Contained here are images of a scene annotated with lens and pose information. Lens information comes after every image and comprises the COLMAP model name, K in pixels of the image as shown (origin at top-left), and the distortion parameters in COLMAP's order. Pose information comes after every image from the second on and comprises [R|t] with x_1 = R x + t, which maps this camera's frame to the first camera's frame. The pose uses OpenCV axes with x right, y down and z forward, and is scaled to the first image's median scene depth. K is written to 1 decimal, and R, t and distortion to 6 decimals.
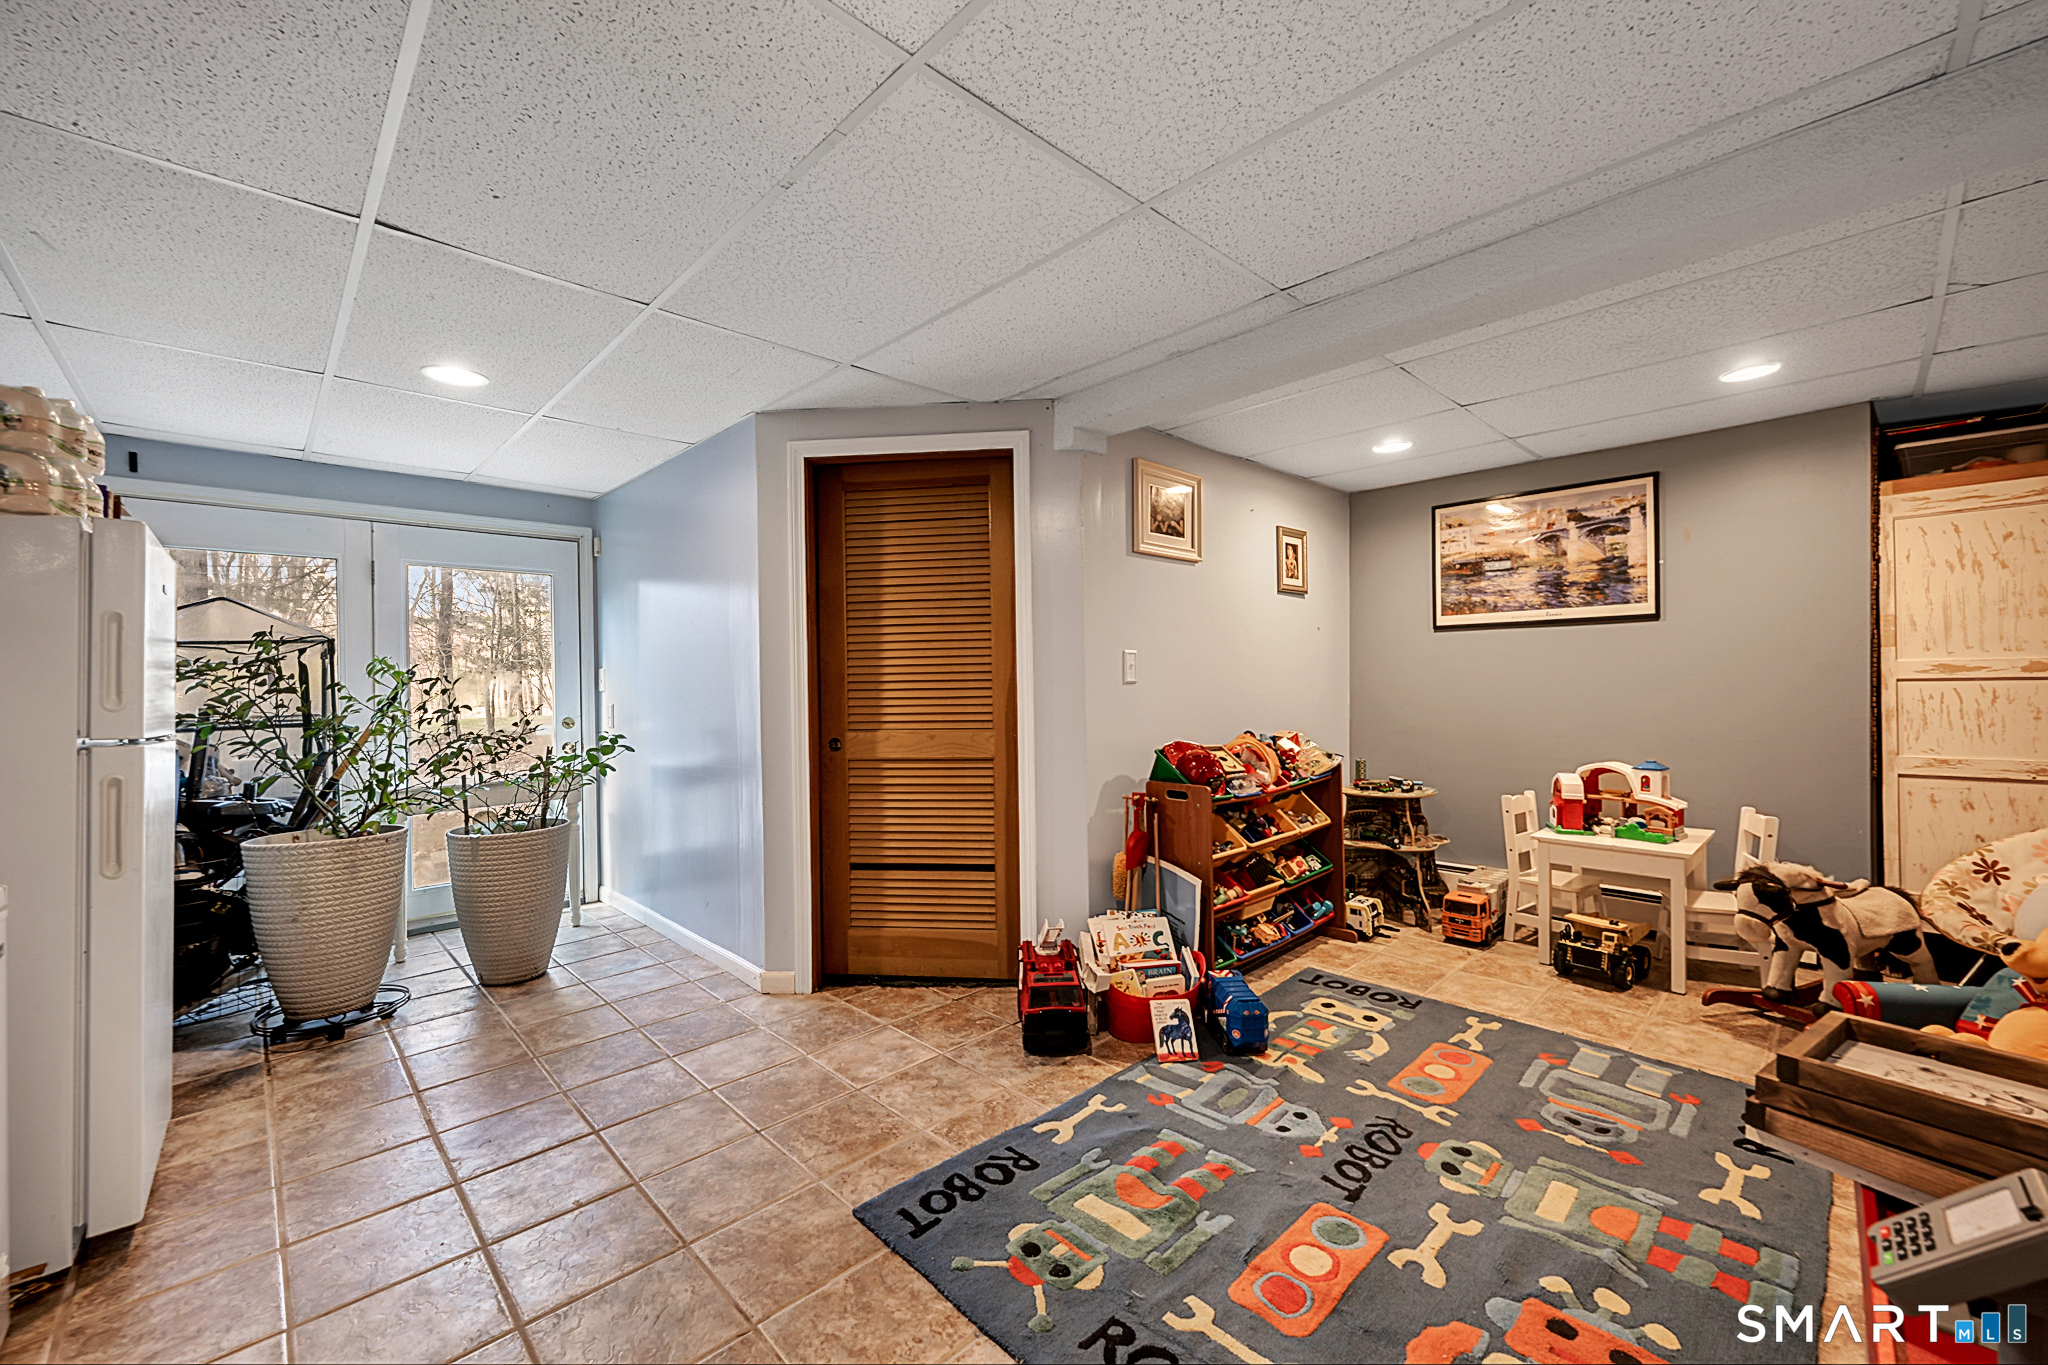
lens RADIAL K [[816.6, 0, 1027.7], [0, 816.6, 683.4], [0, 0, 1]] dist [-0.002864, -0.000232]
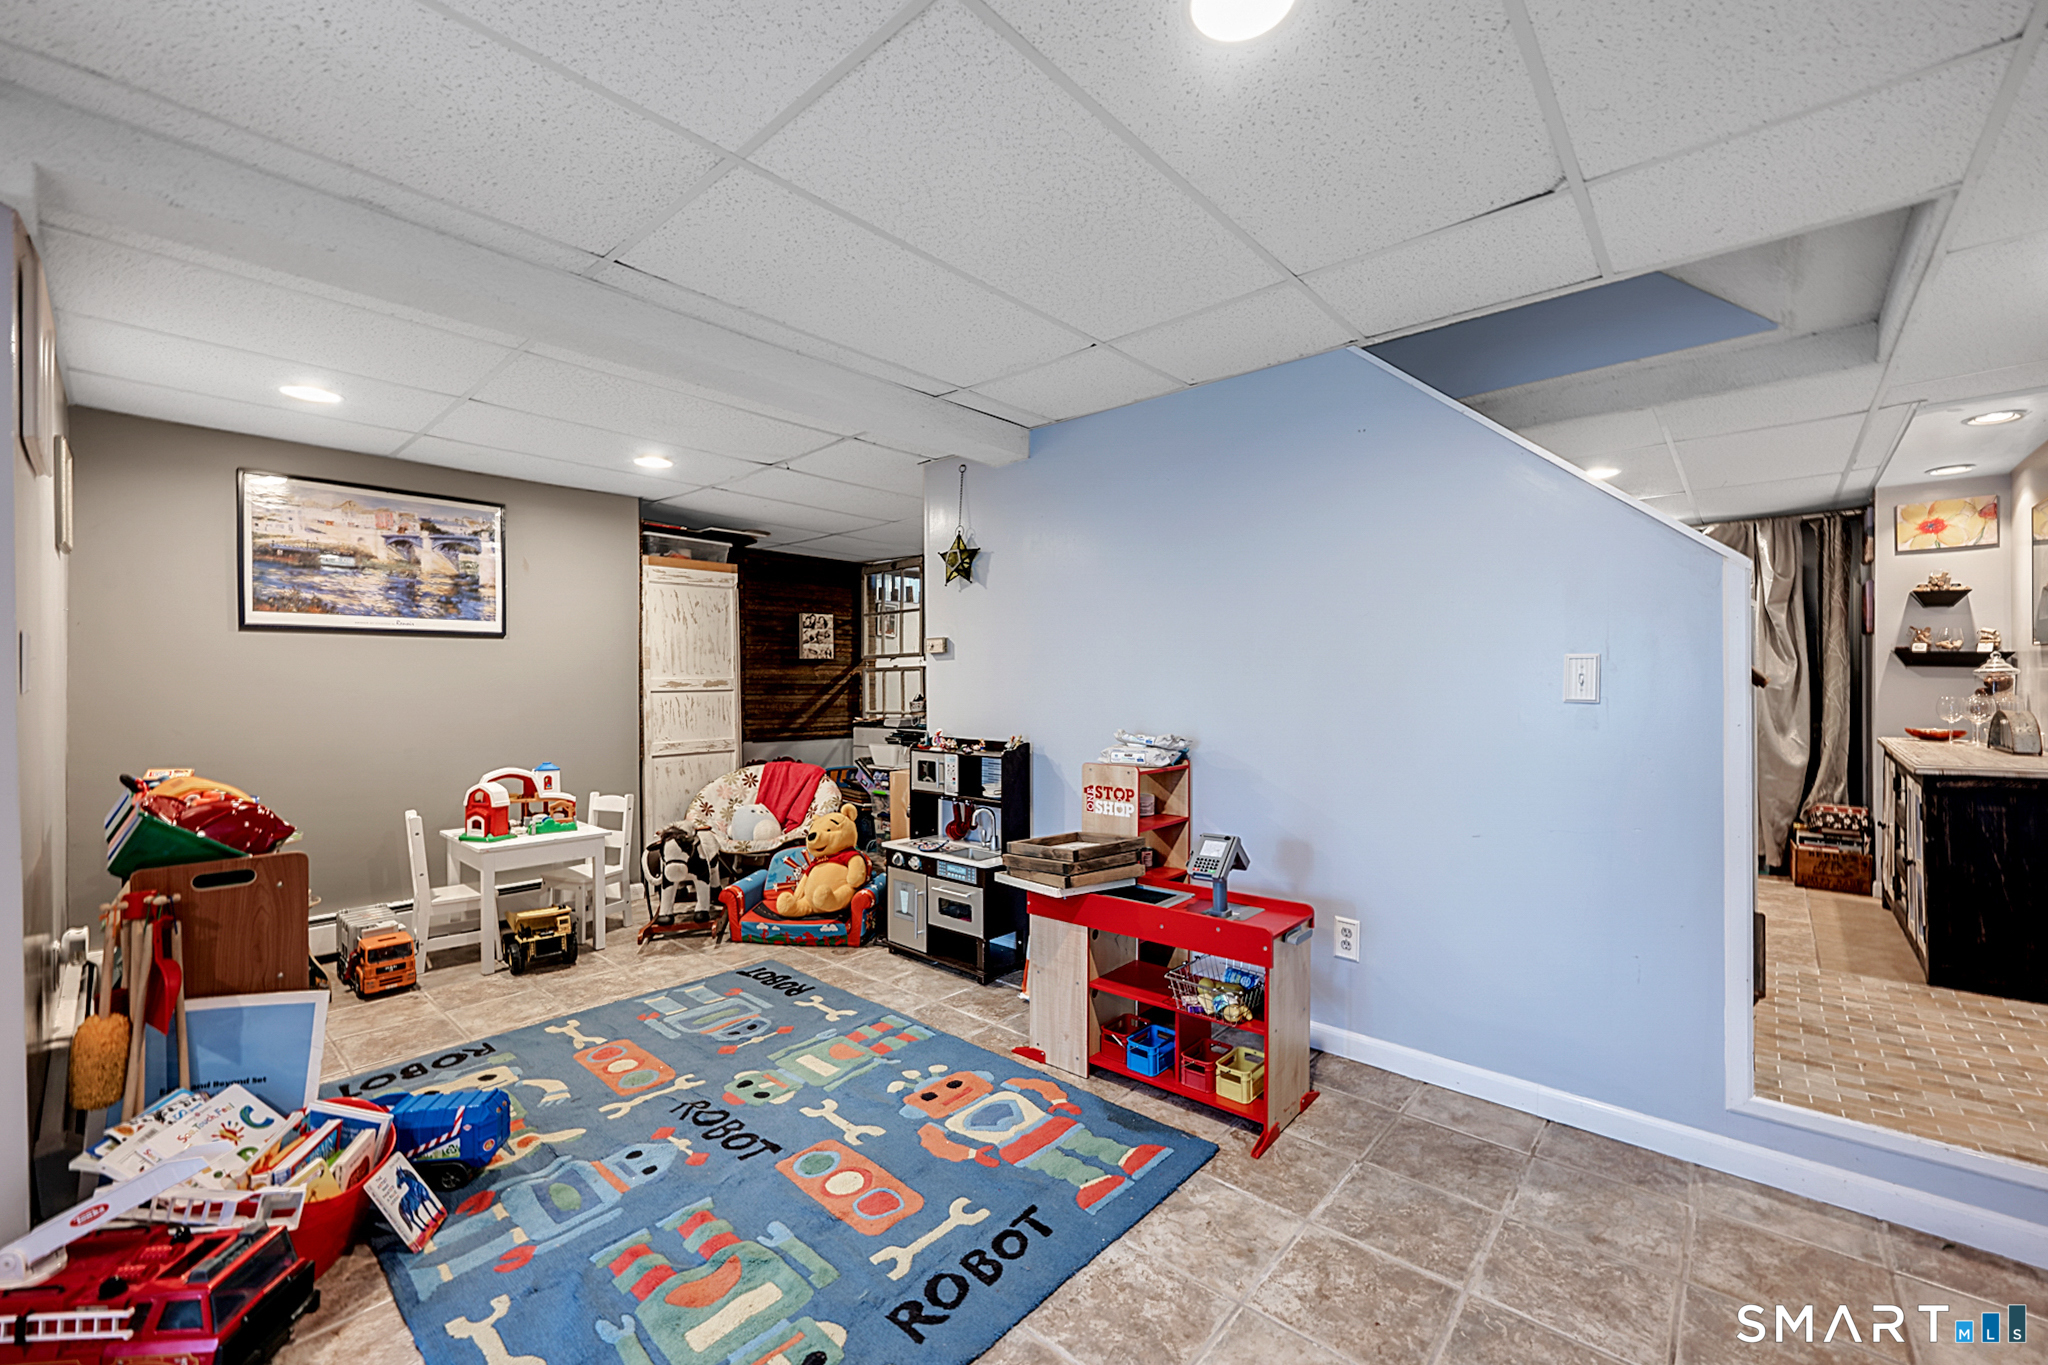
lens RADIAL K [[816.6, 0, 1027.7], [0, 816.6, 683.4], [0, 0, 1]] dist [-0.002864, -0.000232]
pose [[-0.081104, 0.012901, 0.996622, -0.444295], [0.010245, 0.999874, -0.012109, 0.005192], [-0.996653, 0.009228, -0.081226, 0.434818]]
